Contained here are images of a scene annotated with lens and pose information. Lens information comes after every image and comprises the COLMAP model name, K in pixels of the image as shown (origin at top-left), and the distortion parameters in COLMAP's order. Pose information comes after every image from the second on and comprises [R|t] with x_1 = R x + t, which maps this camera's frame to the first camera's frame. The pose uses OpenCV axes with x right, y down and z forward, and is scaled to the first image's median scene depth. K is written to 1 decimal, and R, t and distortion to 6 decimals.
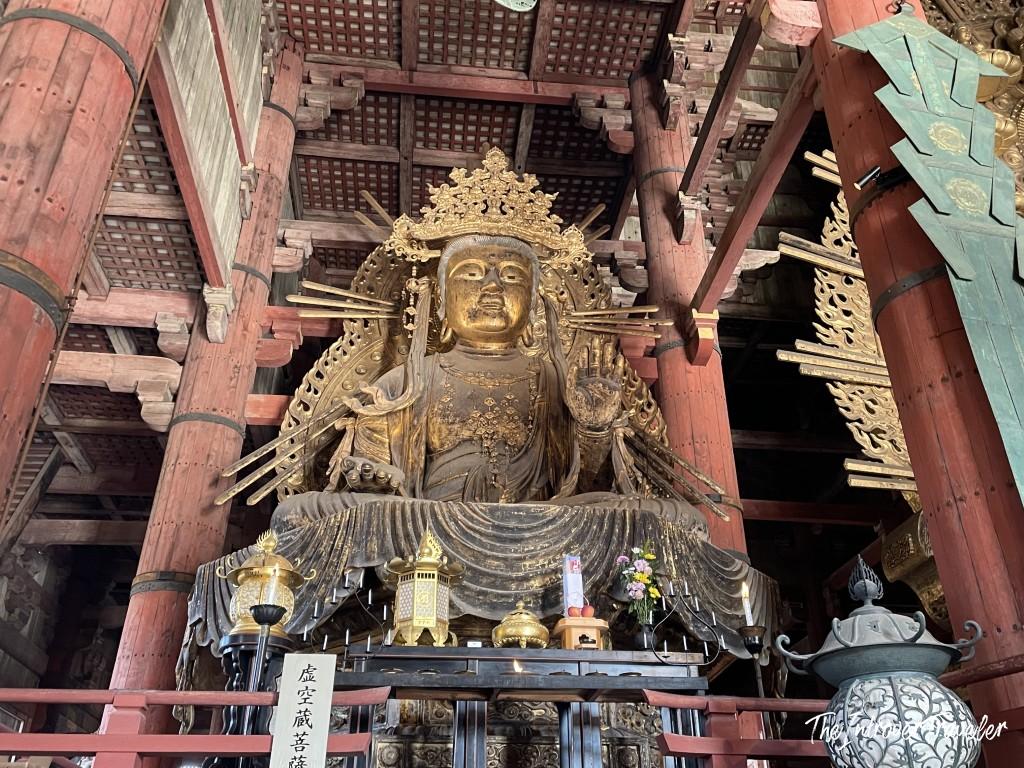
lens RADIAL K [[925.7, 0, 504.7], [0, 925.7, 387.0], [0, 0, 1]] dist [0.061705, -0.064926]
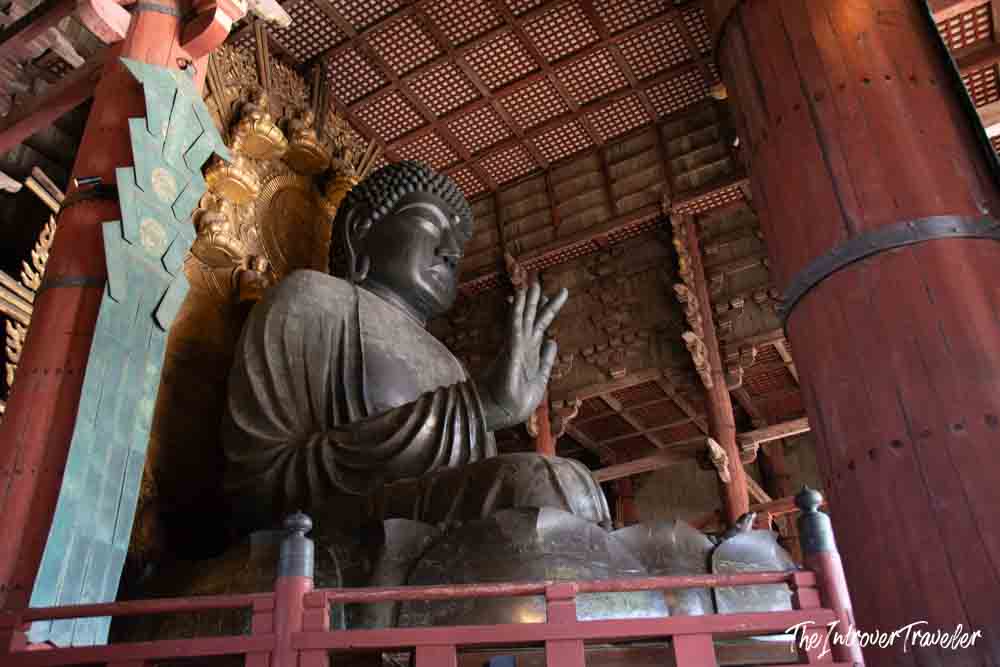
lens RADIAL K [[885.4, 0, 500.1], [0, 885.4, 340.5], [0, 0, 1]] dist [-0.121285, 0.129200]
pose [[0.600875, 0.385521, 0.700231, 0.013767], [-0.380938, 0.908242, -0.173158, -0.026309], [-0.702735, -0.162698, 0.692599, -0.048971]]
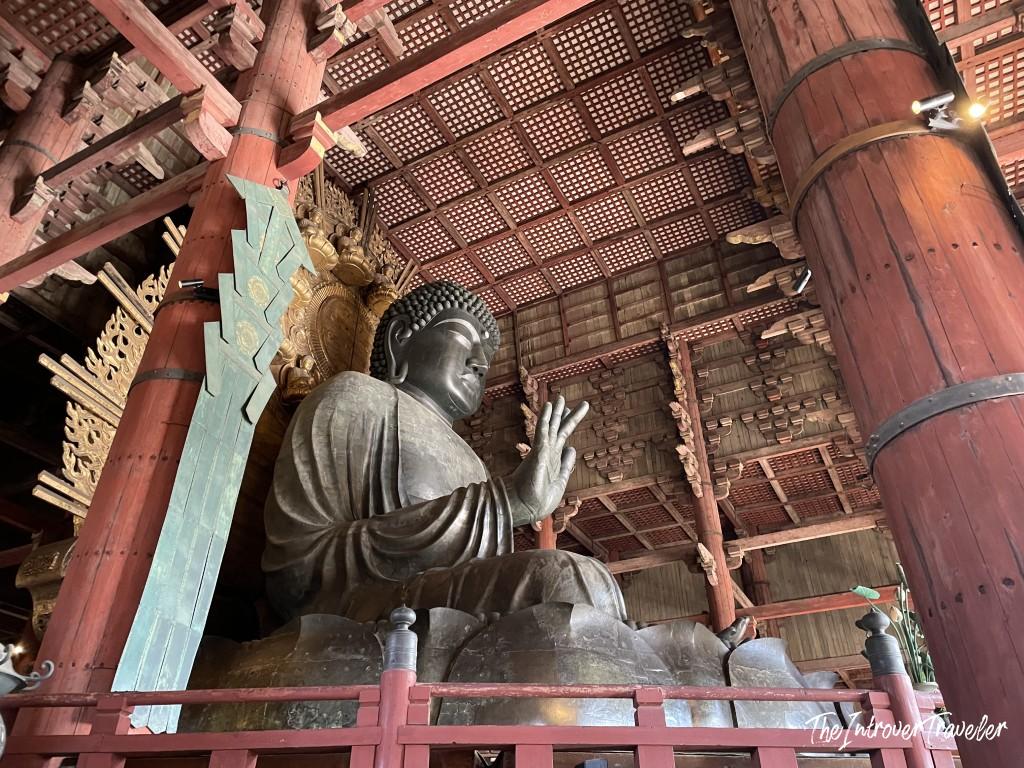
lens RADIAL K [[781.4, 0, 517.4], [0, 781.4, 369.8], [0, 0, 1]] dist [0.083900, -0.090280]
pose [[0.559290, 0.481561, 0.674754, -0.009872], [-0.426841, 0.865062, -0.263580, -0.015188], [-0.710634, -0.140595, 0.689371, -0.020573]]
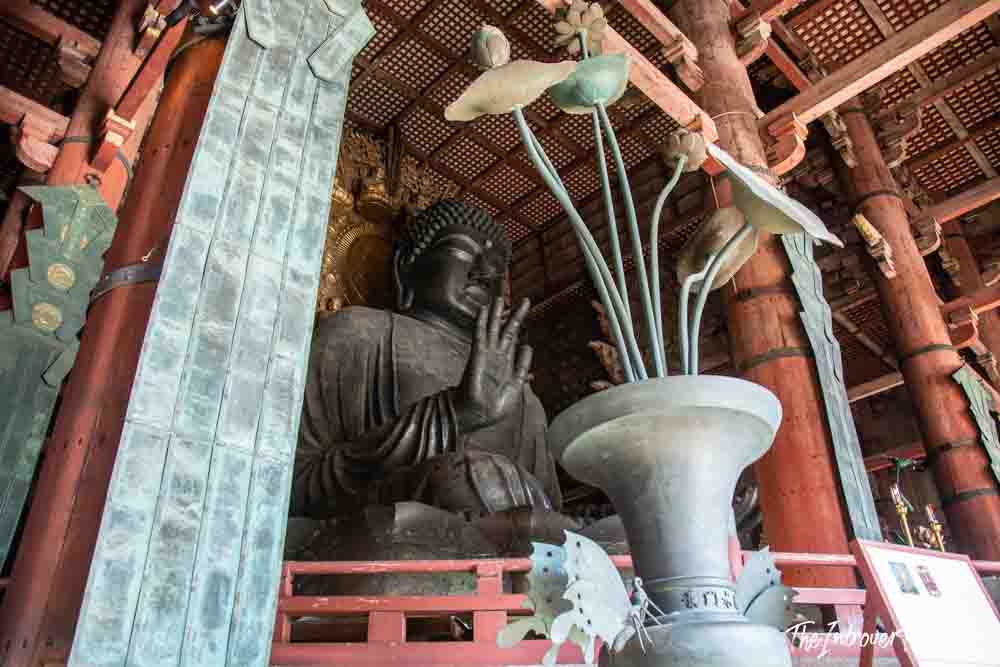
lens RADIAL K [[793.7, 0, 500.8], [0, 793.7, 332.8], [0, 0, 1]] dist [-0.130833, 0.048373]
pose [[0.795982, 0.312455, 0.518445, 0.199969], [-0.308263, 0.946338, -0.097052, -0.130460], [-0.520948, -0.082566, 0.849586, -0.231122]]
